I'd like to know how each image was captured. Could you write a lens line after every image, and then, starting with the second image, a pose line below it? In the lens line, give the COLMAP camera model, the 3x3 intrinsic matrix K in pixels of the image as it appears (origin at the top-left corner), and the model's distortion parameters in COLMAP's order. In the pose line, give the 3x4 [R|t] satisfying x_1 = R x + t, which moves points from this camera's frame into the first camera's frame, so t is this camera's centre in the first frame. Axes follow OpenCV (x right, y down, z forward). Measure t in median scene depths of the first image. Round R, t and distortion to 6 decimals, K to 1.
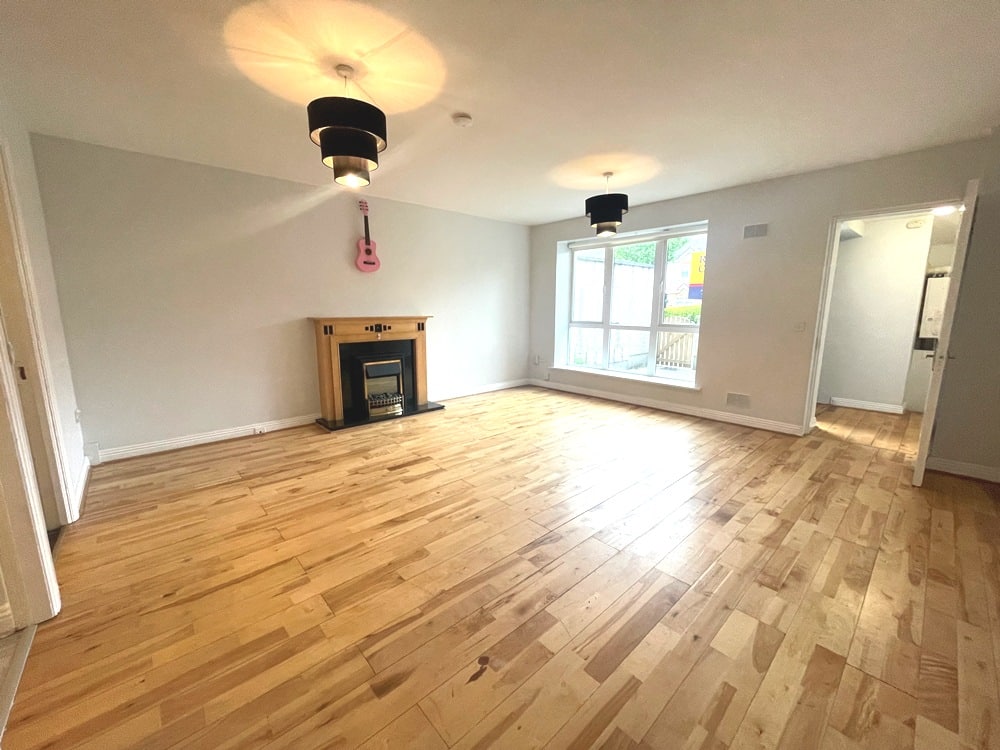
lens RADIAL K [[404.4, 0, 499.8], [0, 404.4, 374.3], [0, 0, 1]] dist [-0.003640, -0.000656]
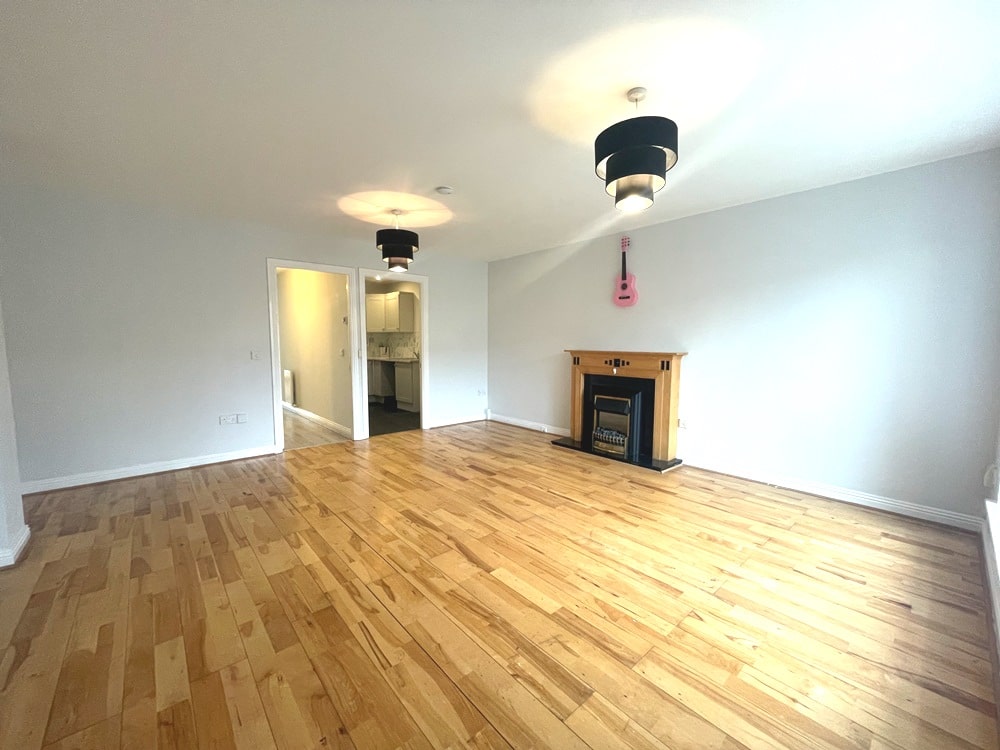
lens RADIAL K [[404.4, 0, 498.5], [0, 404.4, 375.7], [0, 0, 1]] dist [-0.003640, -0.000656]
pose [[-0.023539, 0.083641, -0.996218, 0.829755], [-0.169879, 0.981667, 0.086434, -0.145590], [0.985184, 0.171272, -0.008899, 0.891346]]
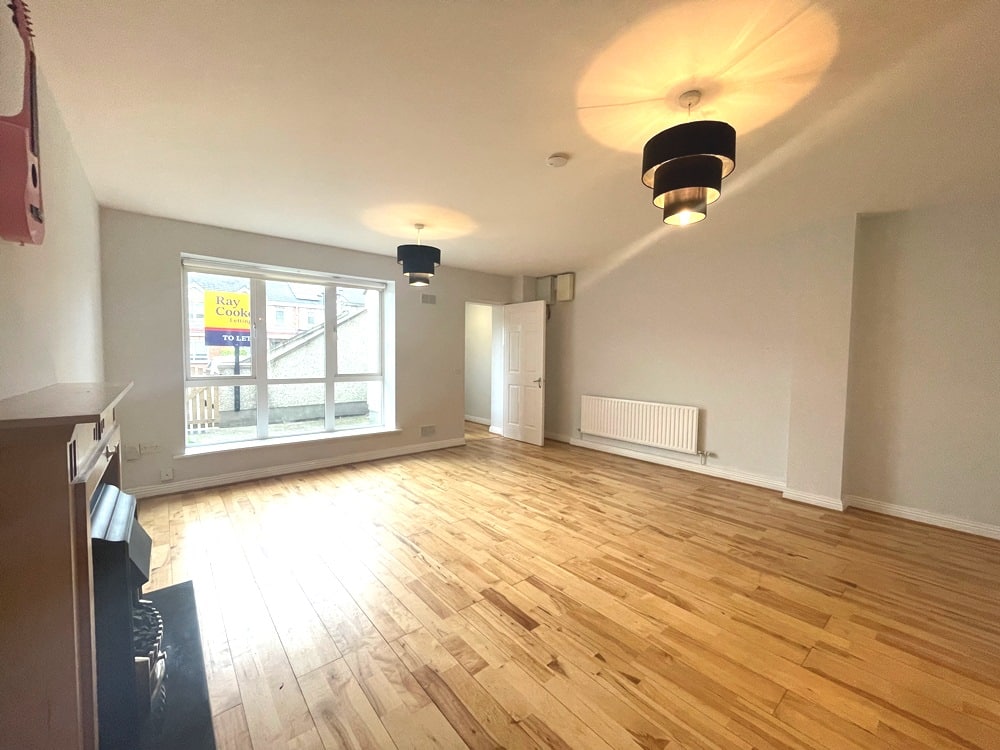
lens RADIAL K [[404.4, 0, 496.6], [0, 404.4, 374.8], [0, 0, 1]] dist [-0.003640, -0.000656]
pose [[0.048938, -0.052373, 0.997428, -0.730257], [0.159527, 0.986214, 0.043957, -0.147759], [-0.985980, 0.156966, 0.056618, 0.813831]]
